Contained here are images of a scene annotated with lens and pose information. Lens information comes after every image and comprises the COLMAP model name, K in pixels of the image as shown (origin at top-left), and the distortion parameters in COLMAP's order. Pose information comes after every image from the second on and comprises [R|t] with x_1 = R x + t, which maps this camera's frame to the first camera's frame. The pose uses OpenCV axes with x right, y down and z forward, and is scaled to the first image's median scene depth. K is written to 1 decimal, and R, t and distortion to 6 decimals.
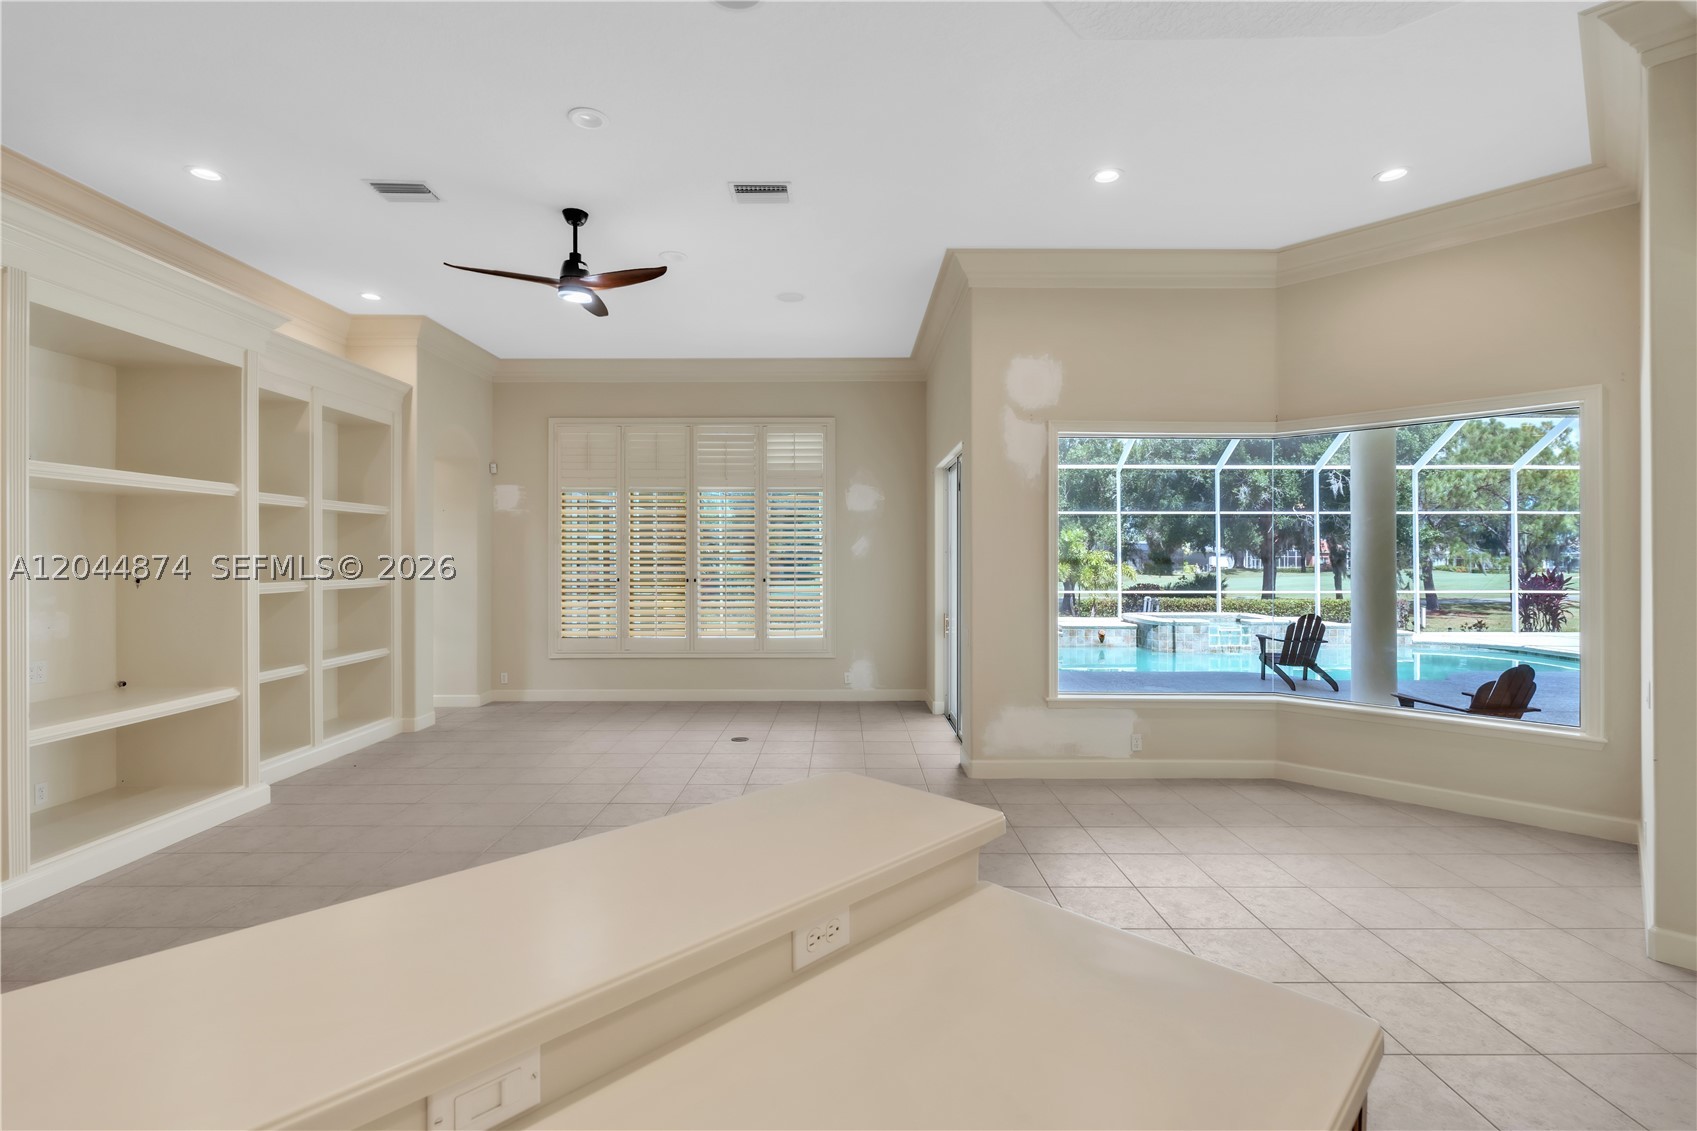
lens RADIAL K [[765.2, 0, 848.5], [0, 765.2, 565.5], [0, 0, 1]] dist [0.000342, -0.000109]
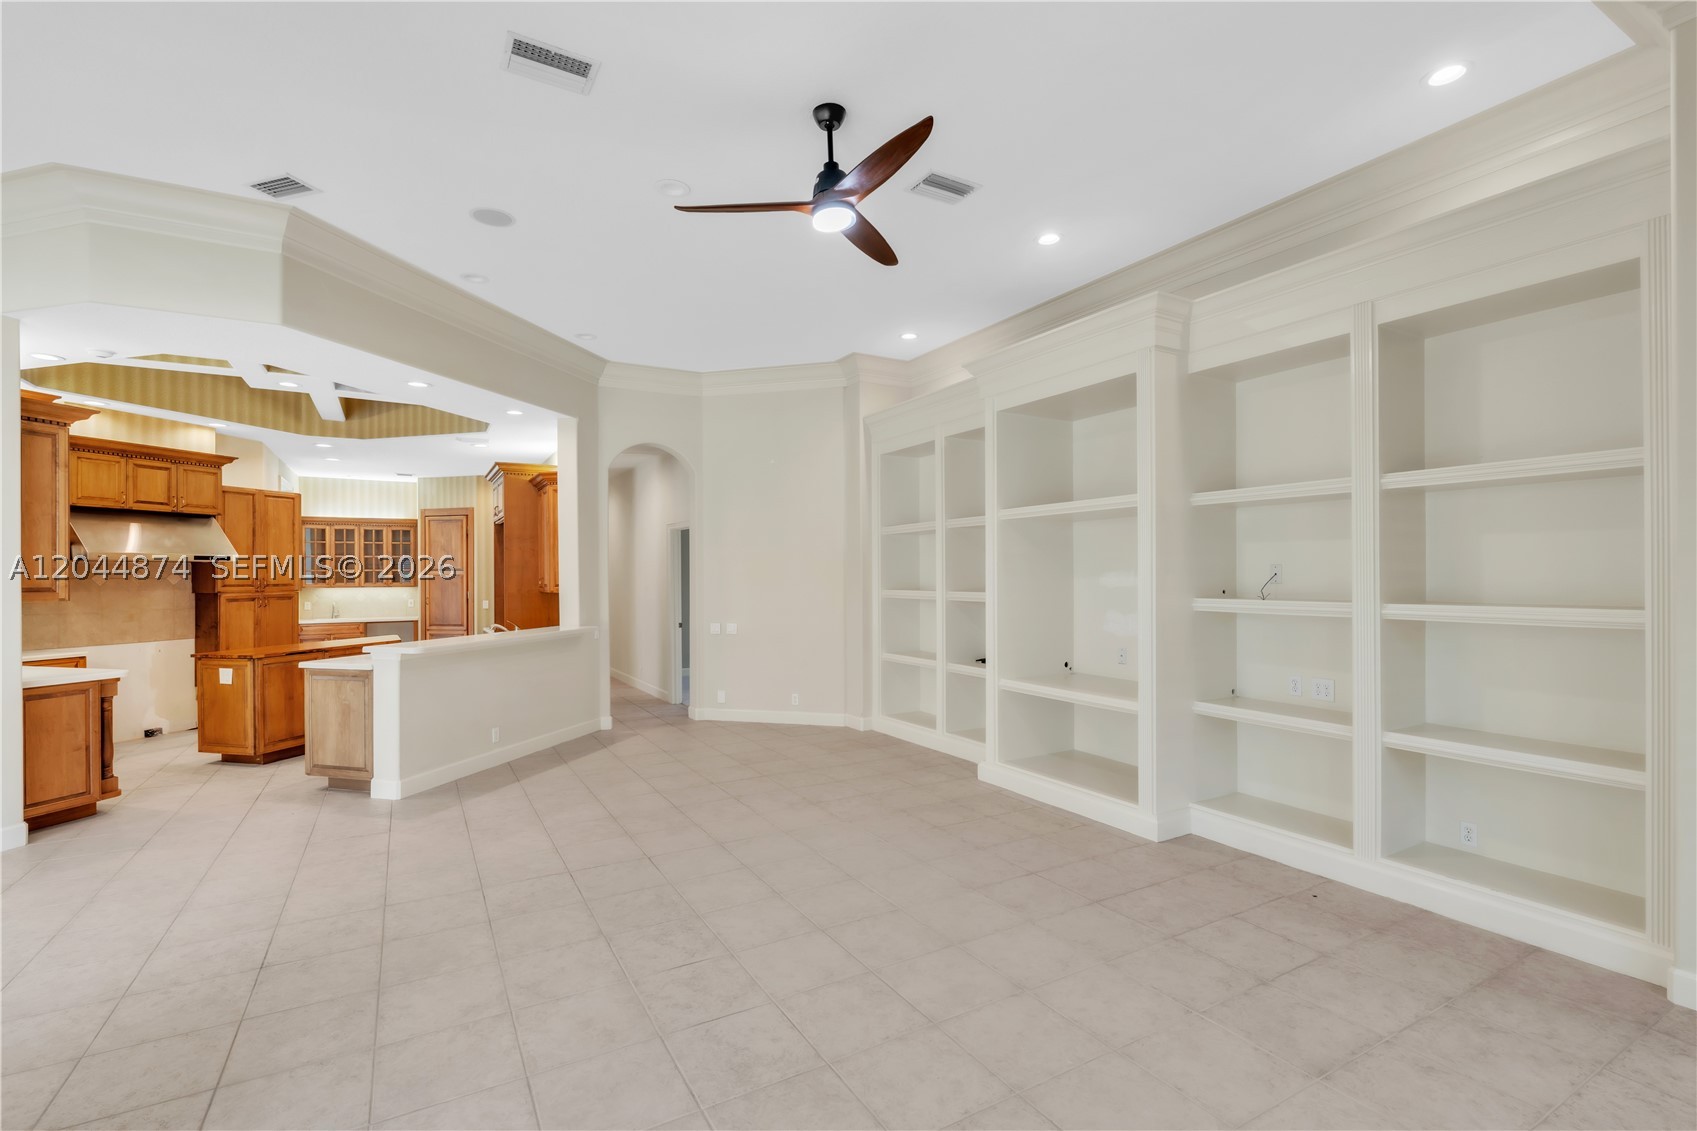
lens RADIAL K [[765.2, 0, 848.5], [0, 765.2, 565.5], [0, 0, 1]] dist [0.000342, -0.000109]
pose [[-0.867864, 0.004252, -0.496784, 0.001618], [0.006118, 0.999979, -0.002129, -0.008108], [0.496764, -0.004887, -0.867872, 0.927301]]
